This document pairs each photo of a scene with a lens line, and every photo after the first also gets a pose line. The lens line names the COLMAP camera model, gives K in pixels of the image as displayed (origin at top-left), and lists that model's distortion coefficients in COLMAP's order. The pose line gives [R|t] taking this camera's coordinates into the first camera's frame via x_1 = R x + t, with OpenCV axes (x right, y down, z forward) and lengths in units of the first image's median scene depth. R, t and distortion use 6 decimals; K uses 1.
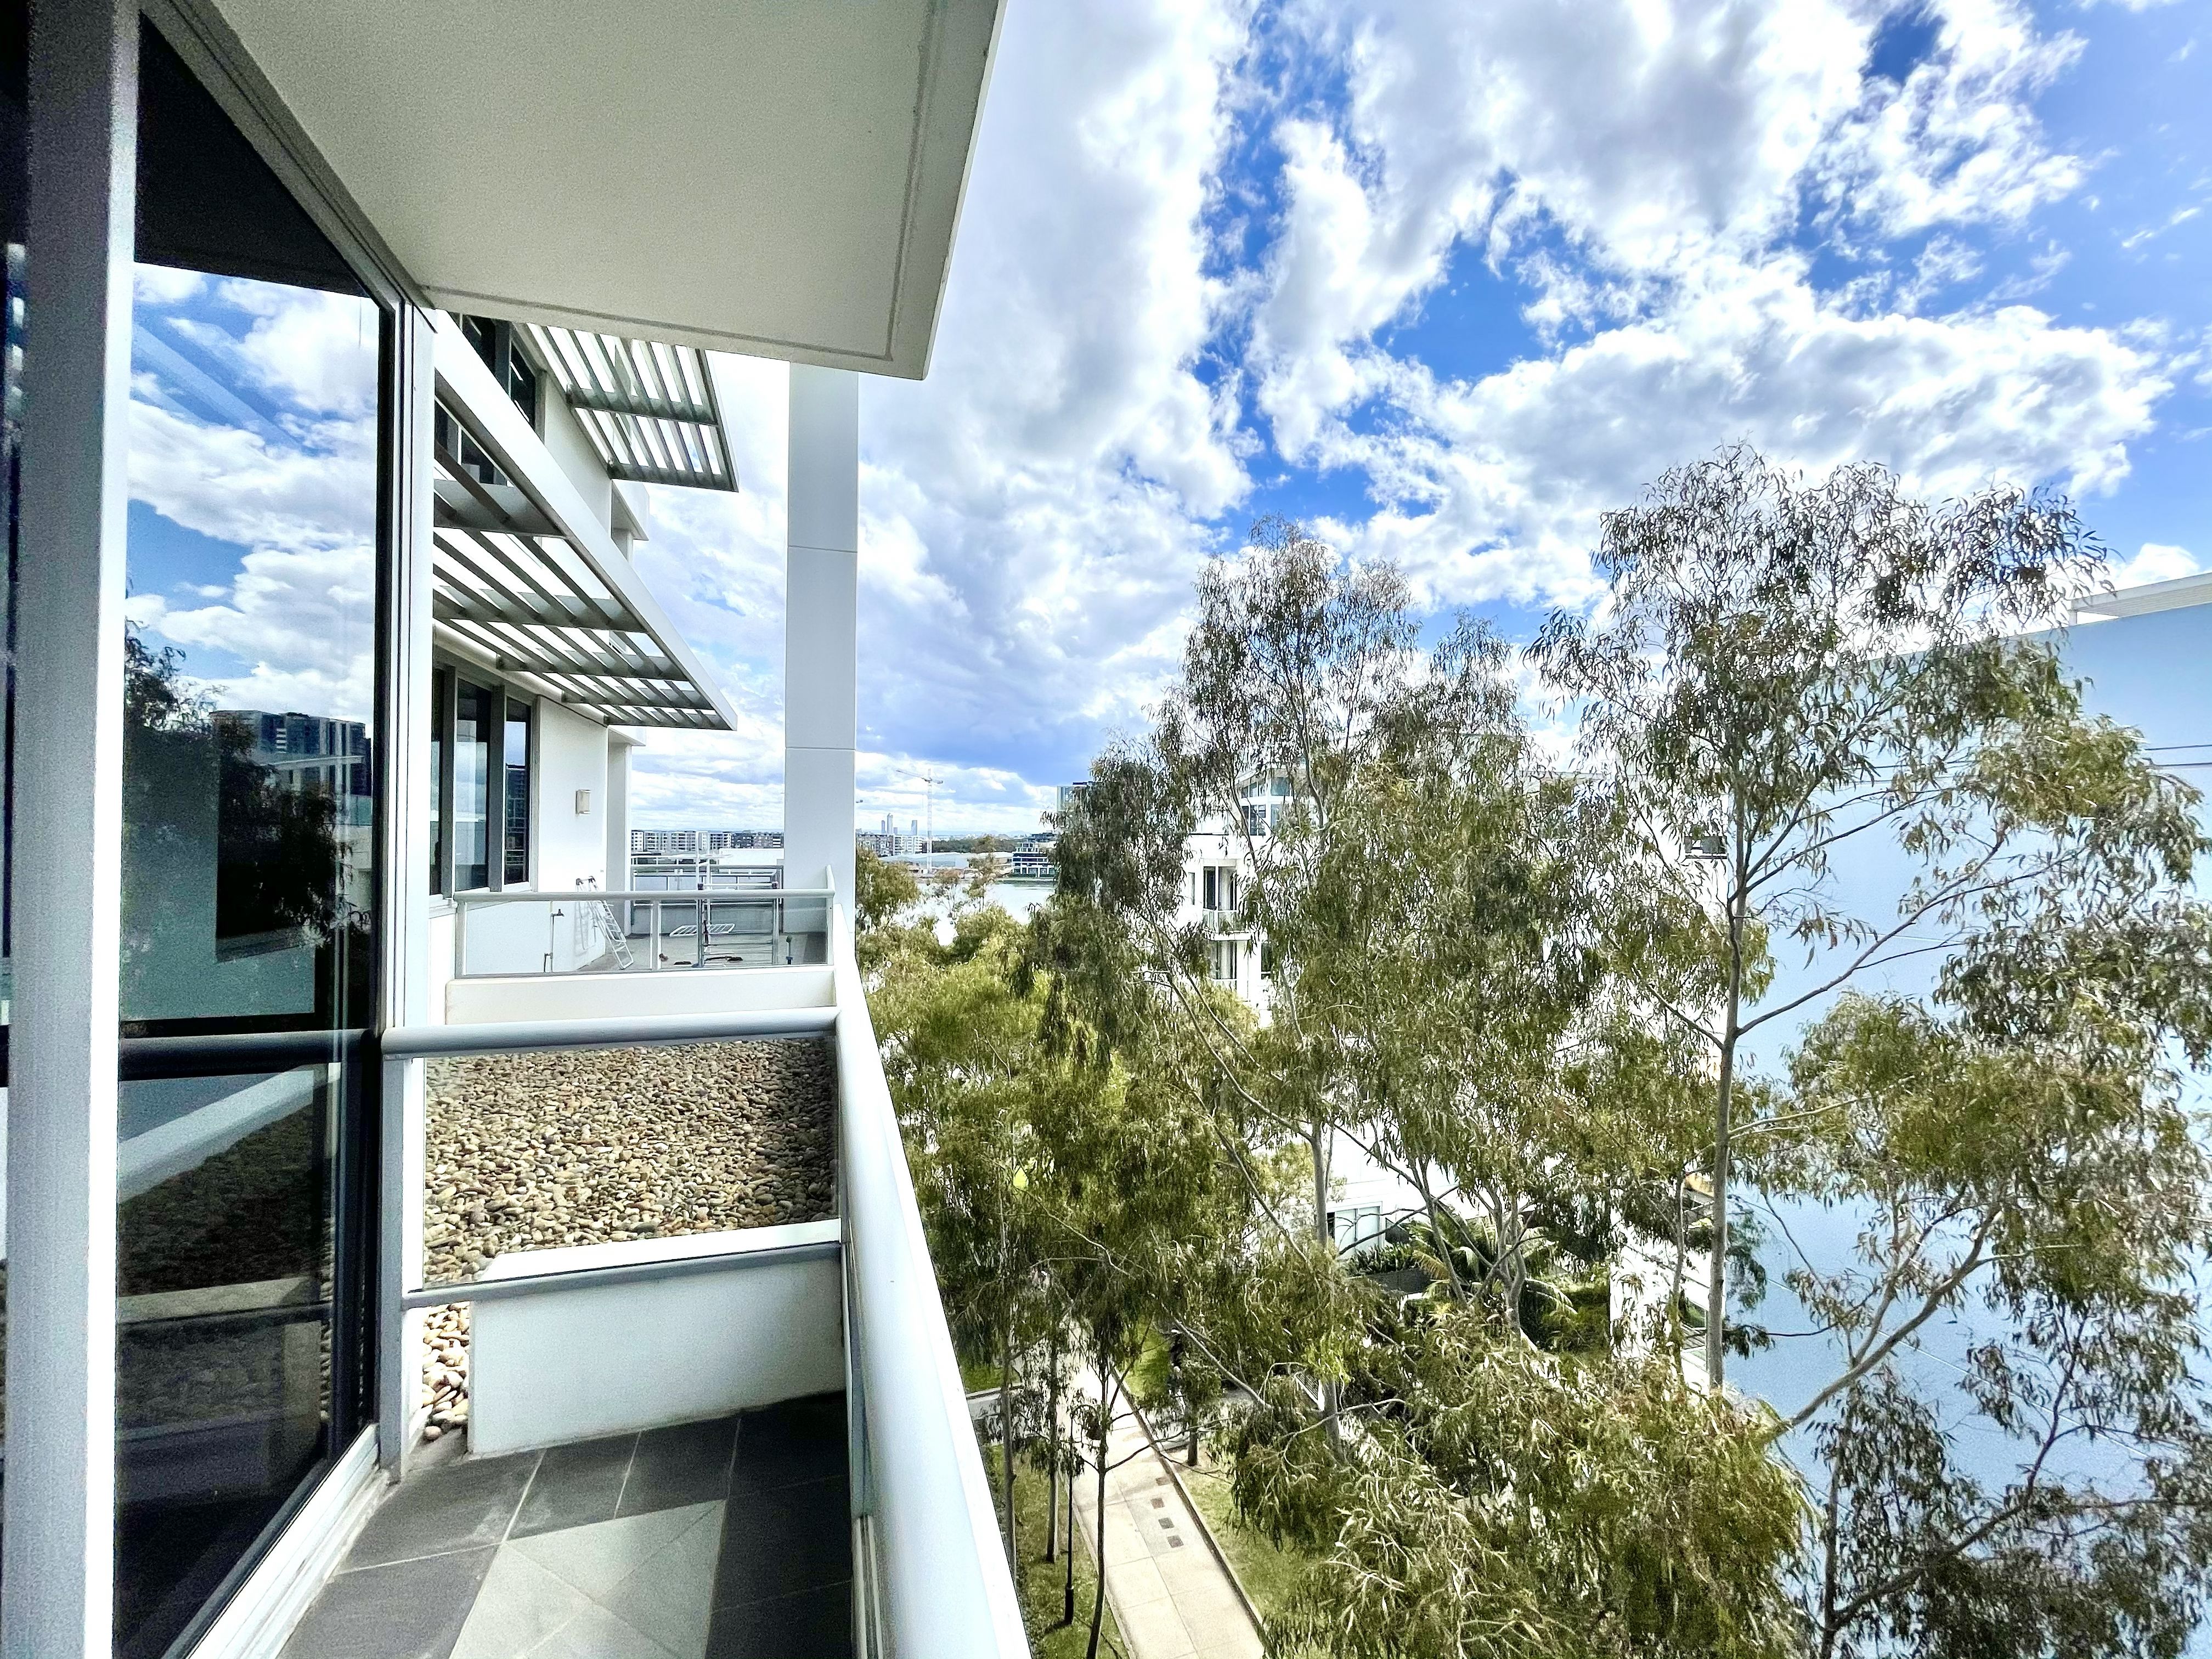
lens RADIAL K [[891.0, 0, 1097.2], [0, 891.0, 835.1], [0, 0, 1]] dist [0.001484, 0.000160]
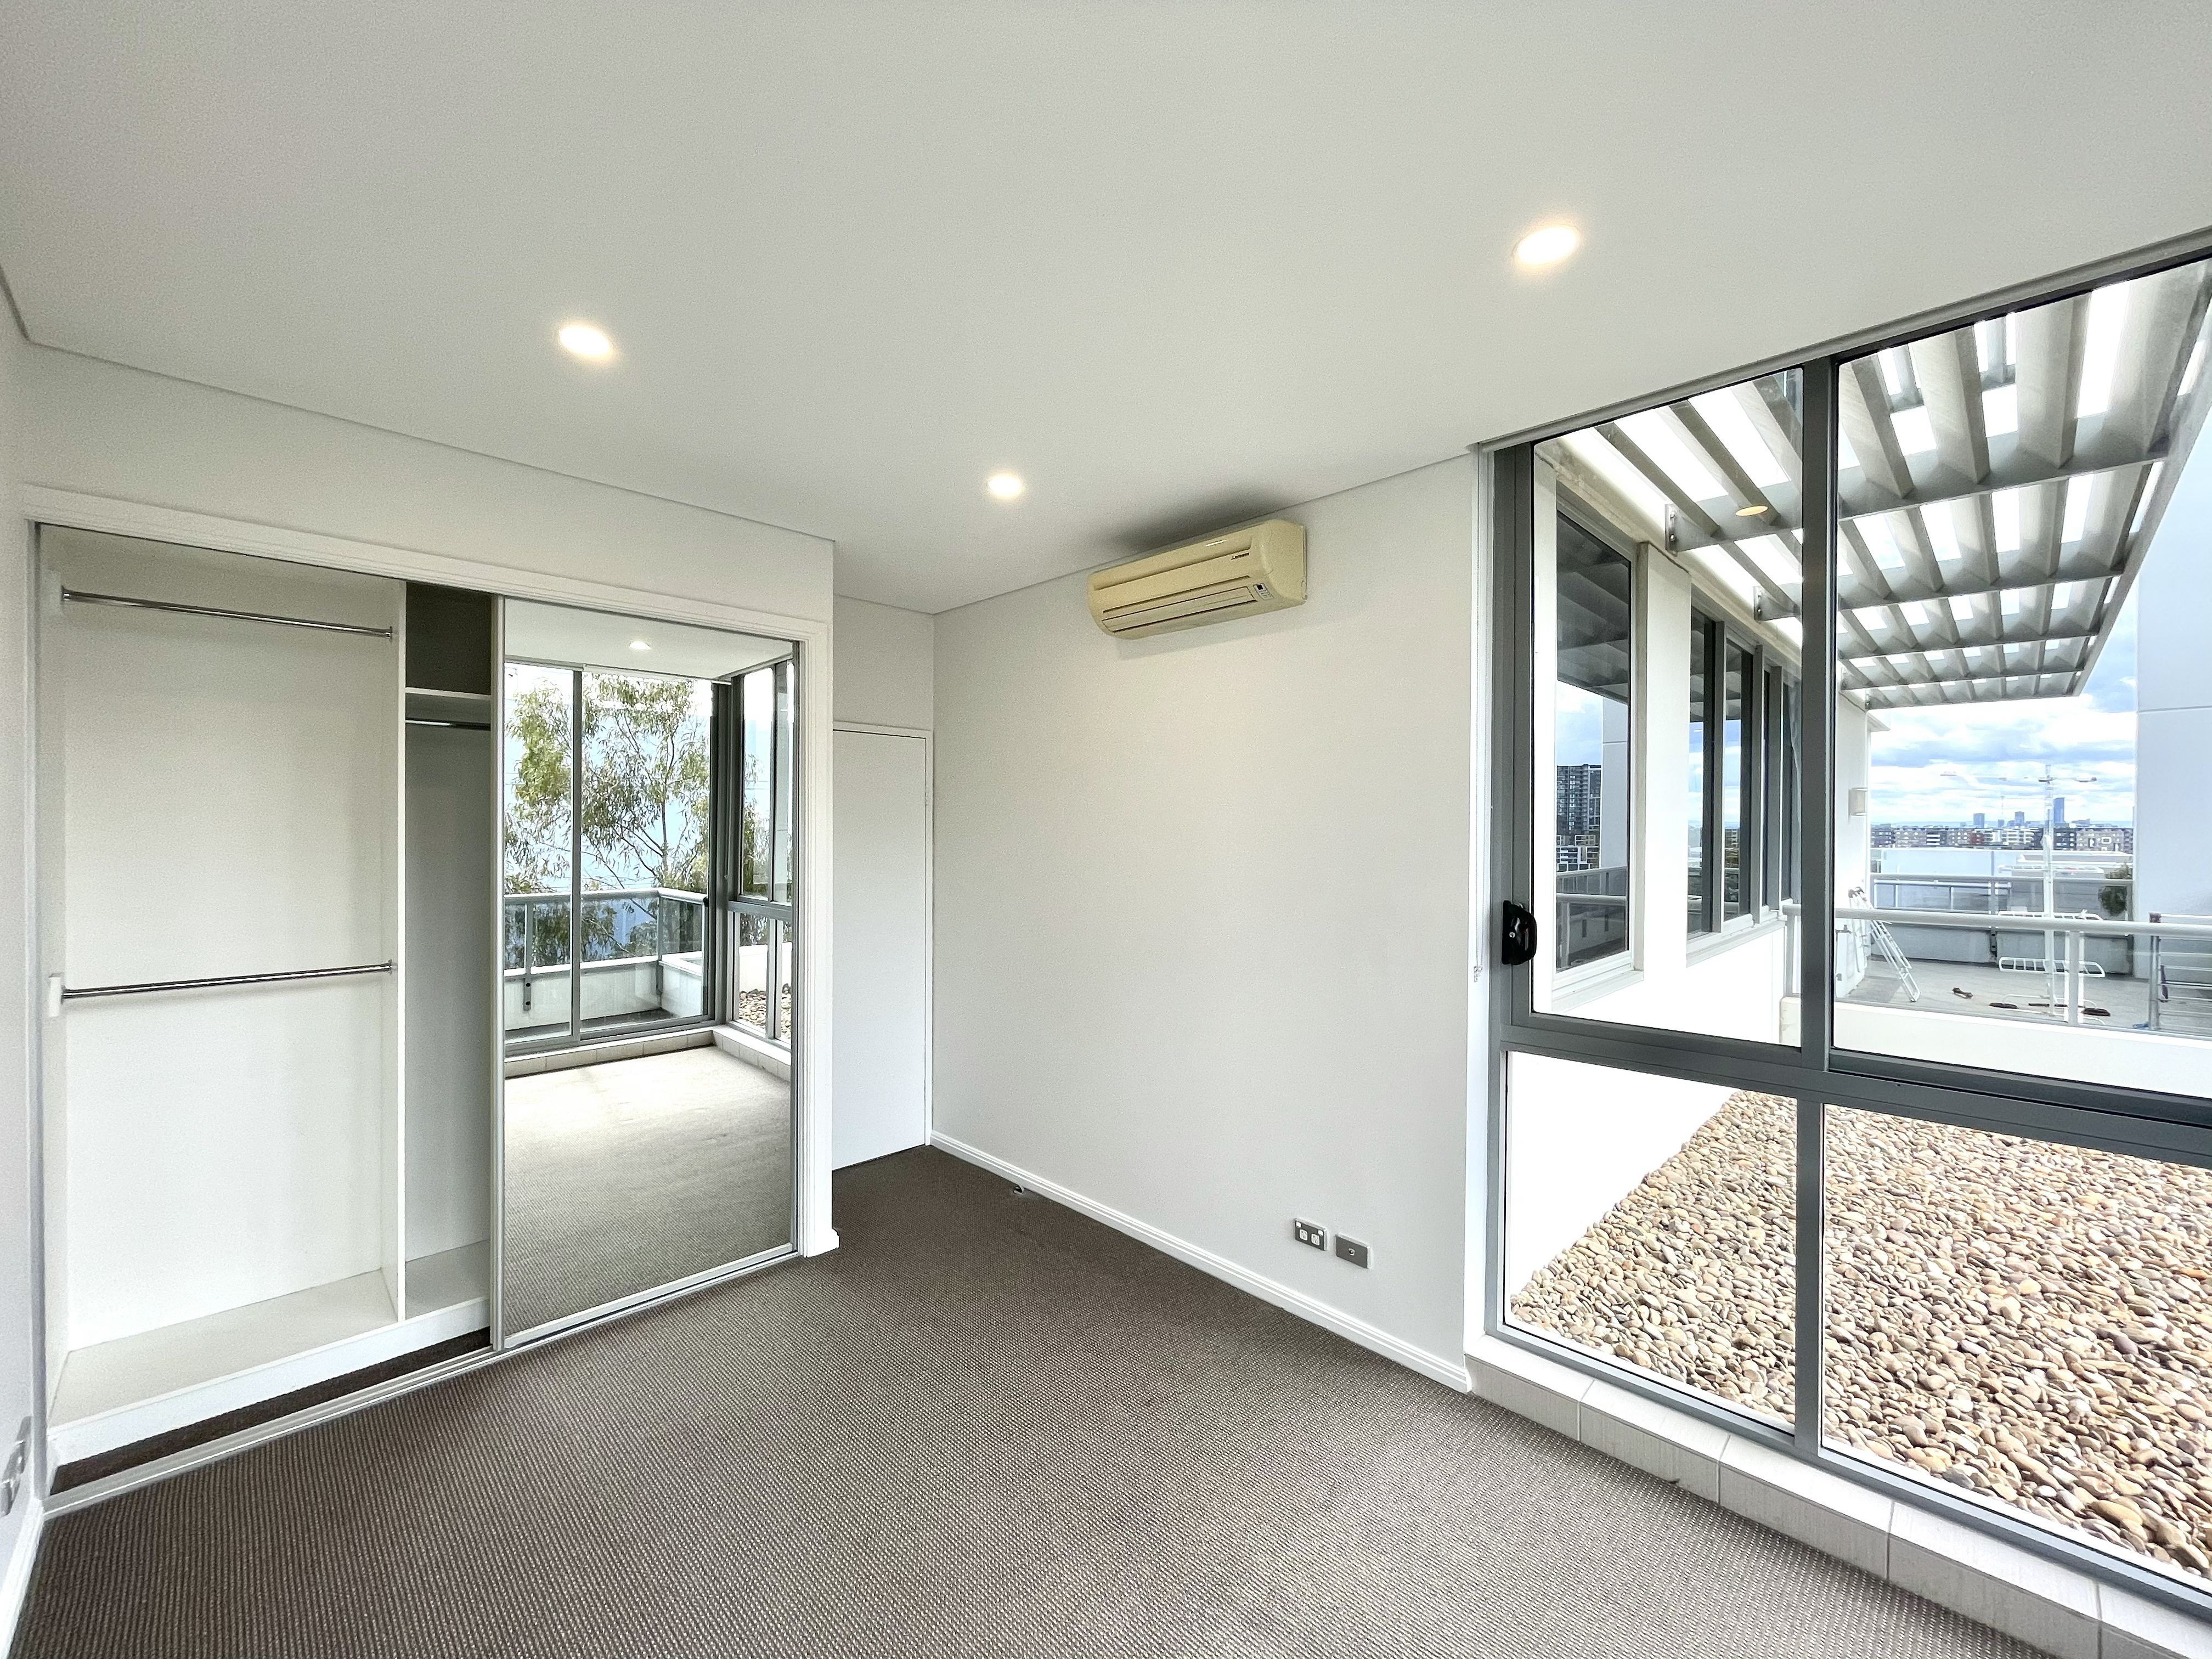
lens RADIAL K [[891.0, 0, 1099.2], [0, 891.0, 844.2], [0, 0, 1]] dist [0.001484, 0.000160]
pose [[0.457596, 0.002747, -0.889156, -0.302743], [0.011114, 0.999899, 0.008808, -0.025608], [0.889091, -0.013913, 0.457519, -0.125080]]
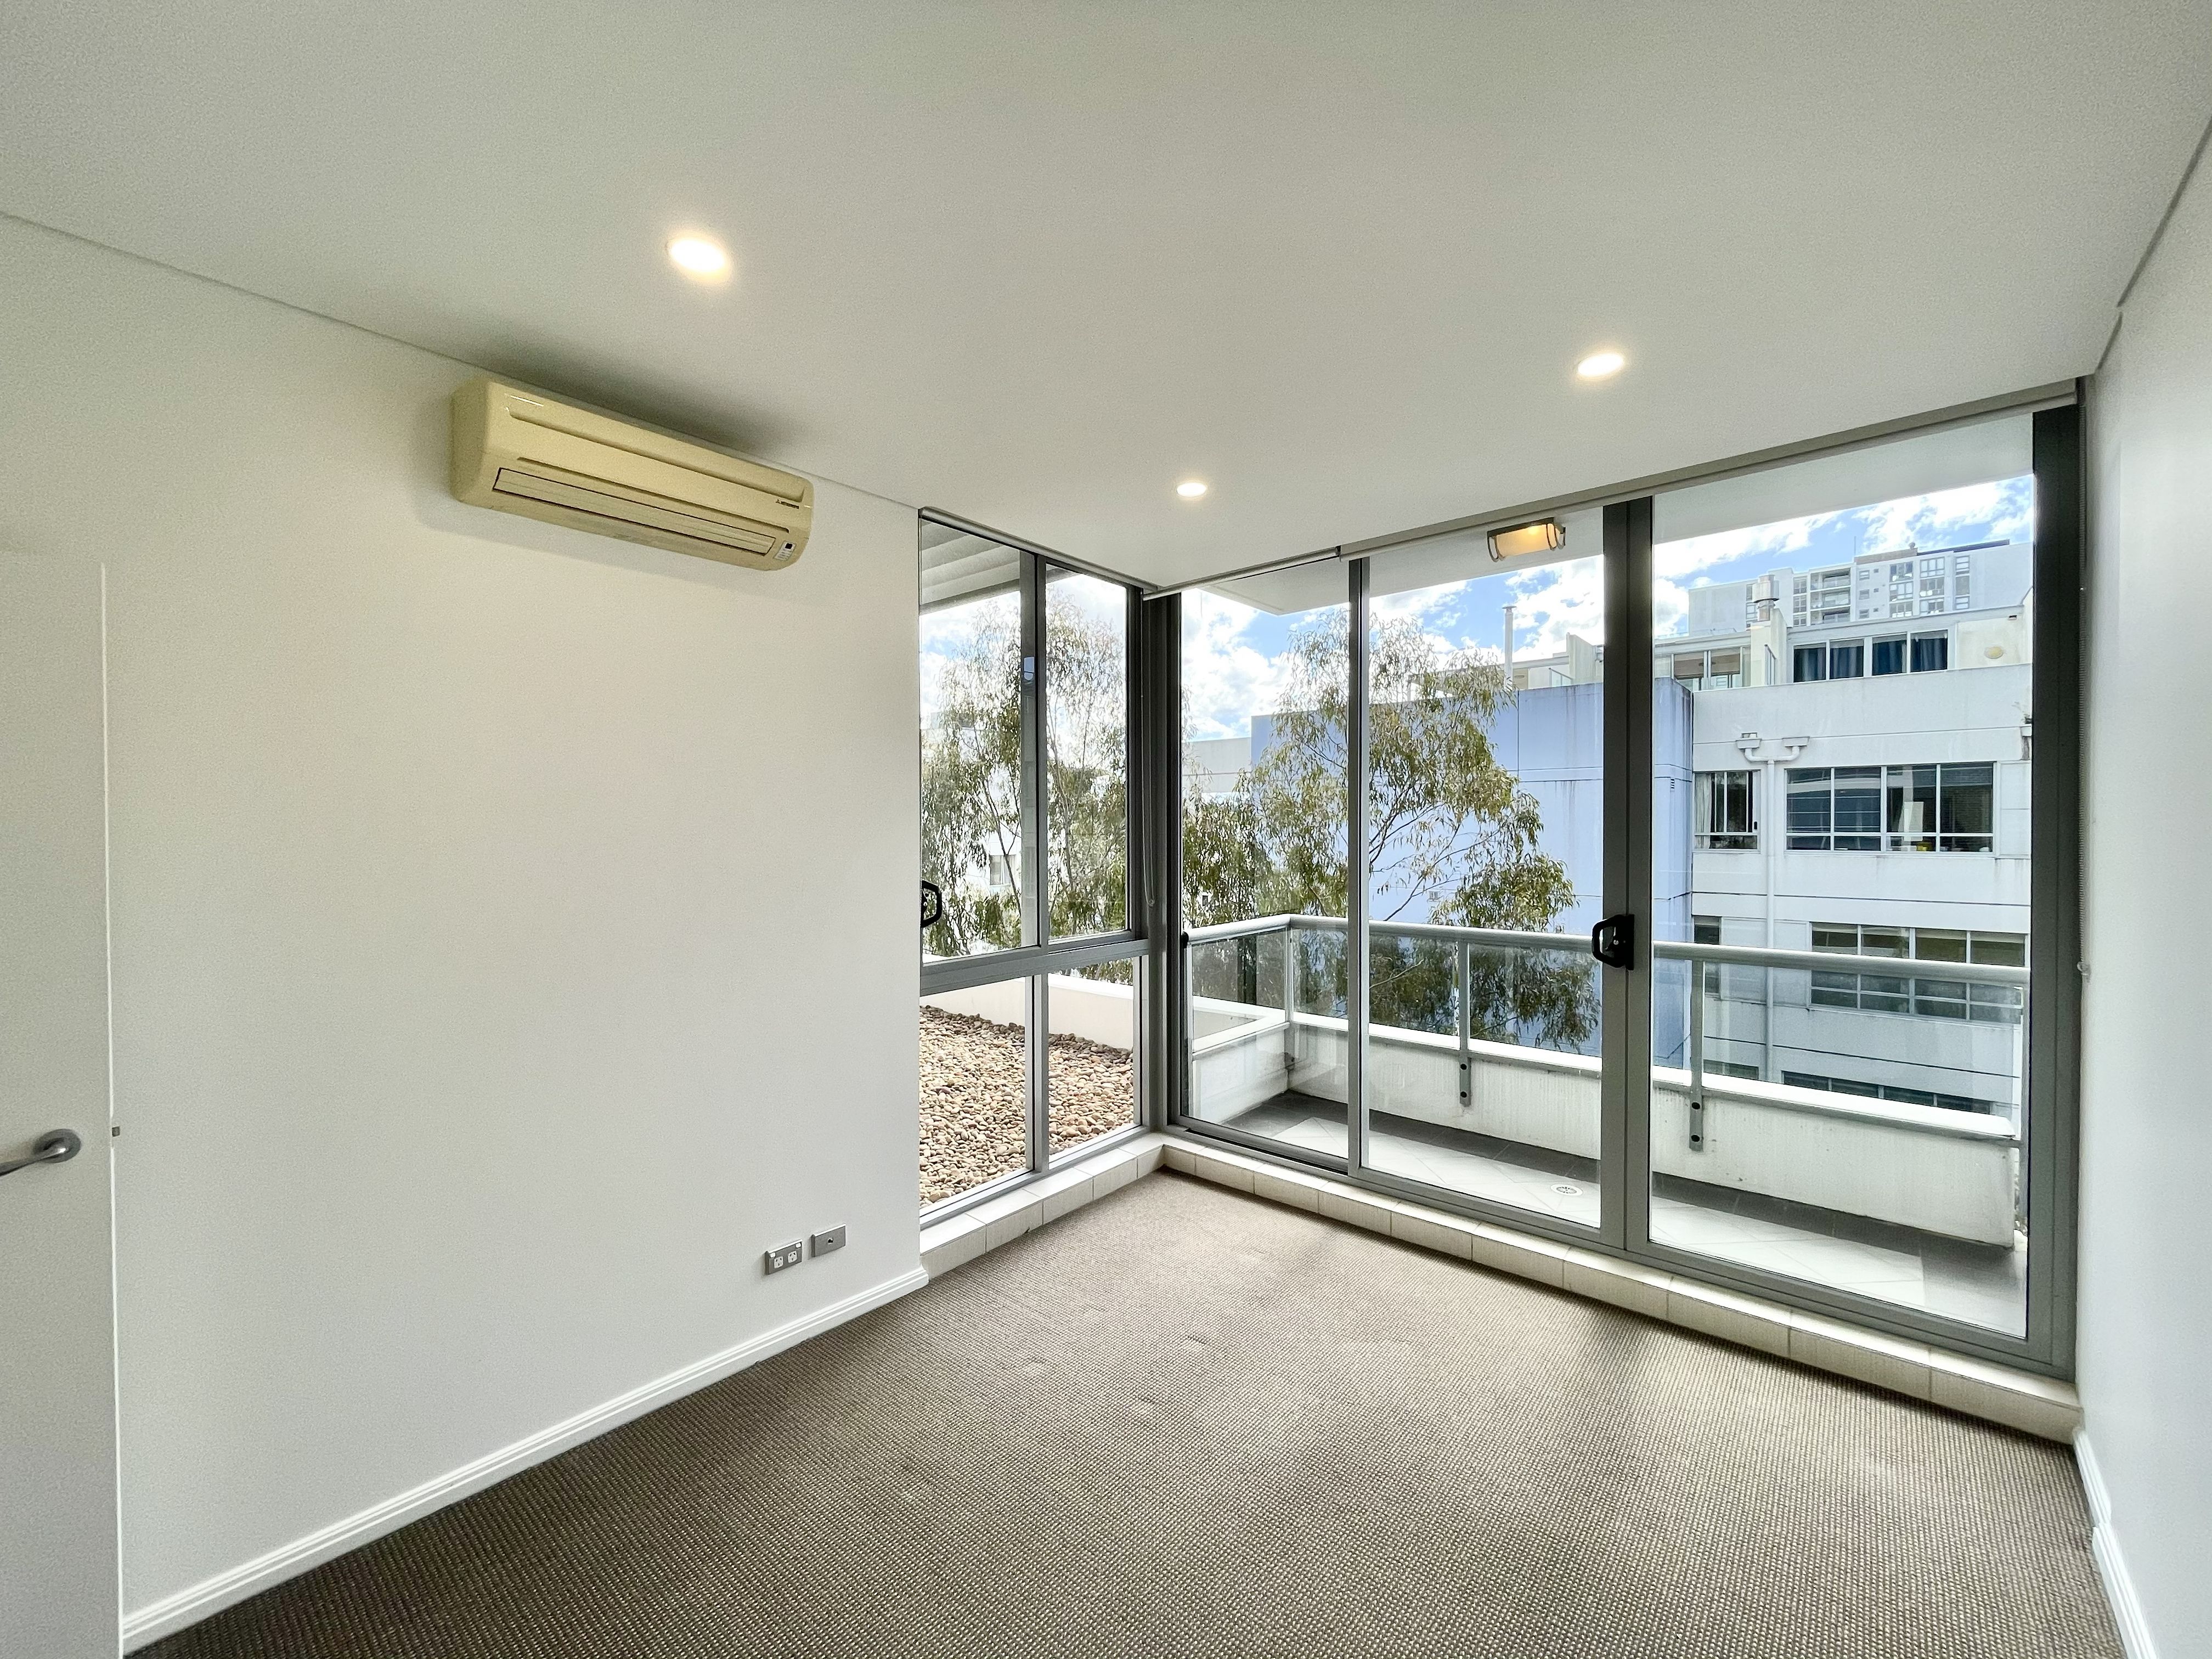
lens RADIAL K [[891.0, 0, 1114.5], [0, 891.0, 824.1], [0, 0, 1]] dist [0.001484, 0.000160]
pose [[0.848712, -0.008448, 0.528787, -0.926331], [-0.000009, 0.999872, 0.015989, -0.038050], [-0.528855, -0.013575, 0.848604, -0.321507]]
